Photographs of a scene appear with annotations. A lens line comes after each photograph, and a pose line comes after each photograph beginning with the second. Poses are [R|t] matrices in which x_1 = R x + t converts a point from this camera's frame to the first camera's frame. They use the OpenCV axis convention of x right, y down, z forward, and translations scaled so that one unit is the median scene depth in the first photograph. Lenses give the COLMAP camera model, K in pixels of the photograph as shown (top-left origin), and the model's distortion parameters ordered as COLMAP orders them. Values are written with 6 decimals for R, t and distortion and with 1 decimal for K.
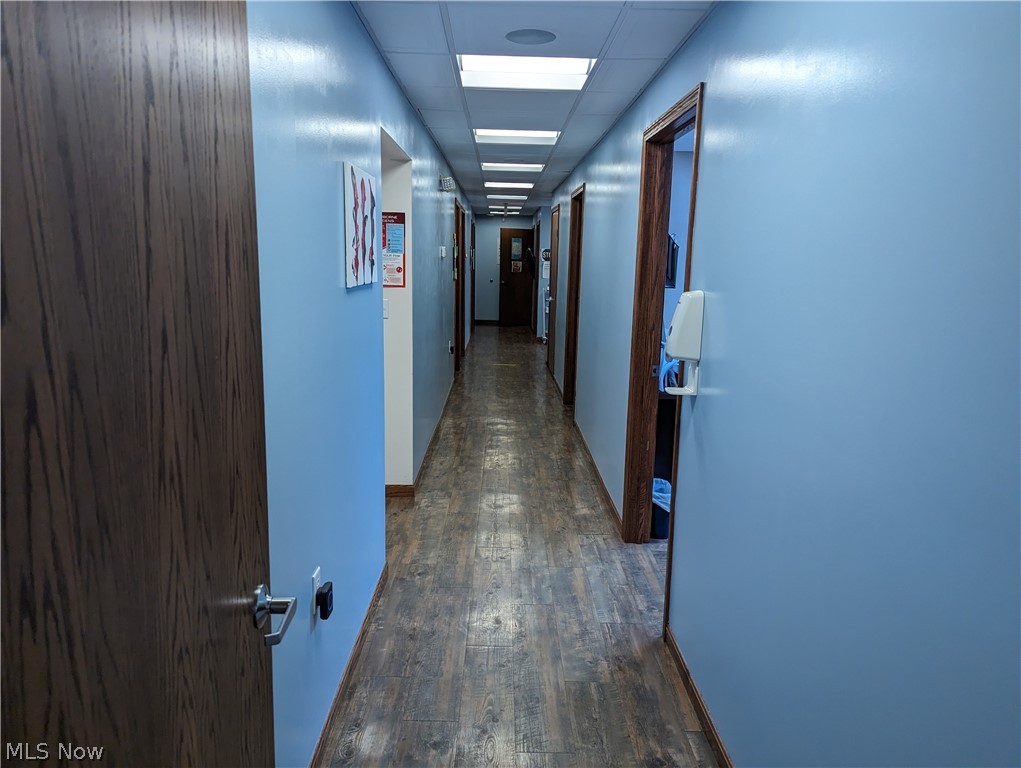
lens RADIAL K [[723.5, 0, 508.1], [0, 723.5, 389.8], [0, 0, 1]] dist [0.032222, -0.004545]
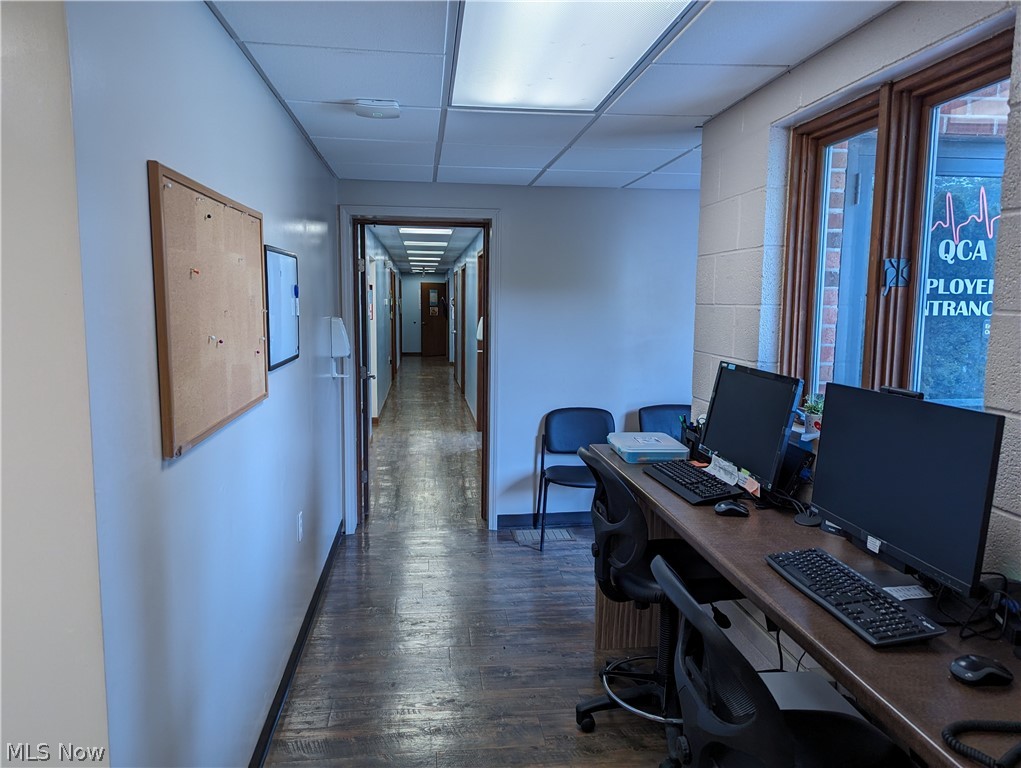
lens RADIAL K [[723.5, 0, 513.3], [0, 723.5, 383.3], [0, 0, 1]] dist [0.032222, -0.004545]
pose [[0.993527, -0.024591, 0.110899, 0.006734], [0.032424, 0.997063, -0.069388, 0.061262], [-0.108867, 0.072534, 0.991406, -0.337327]]
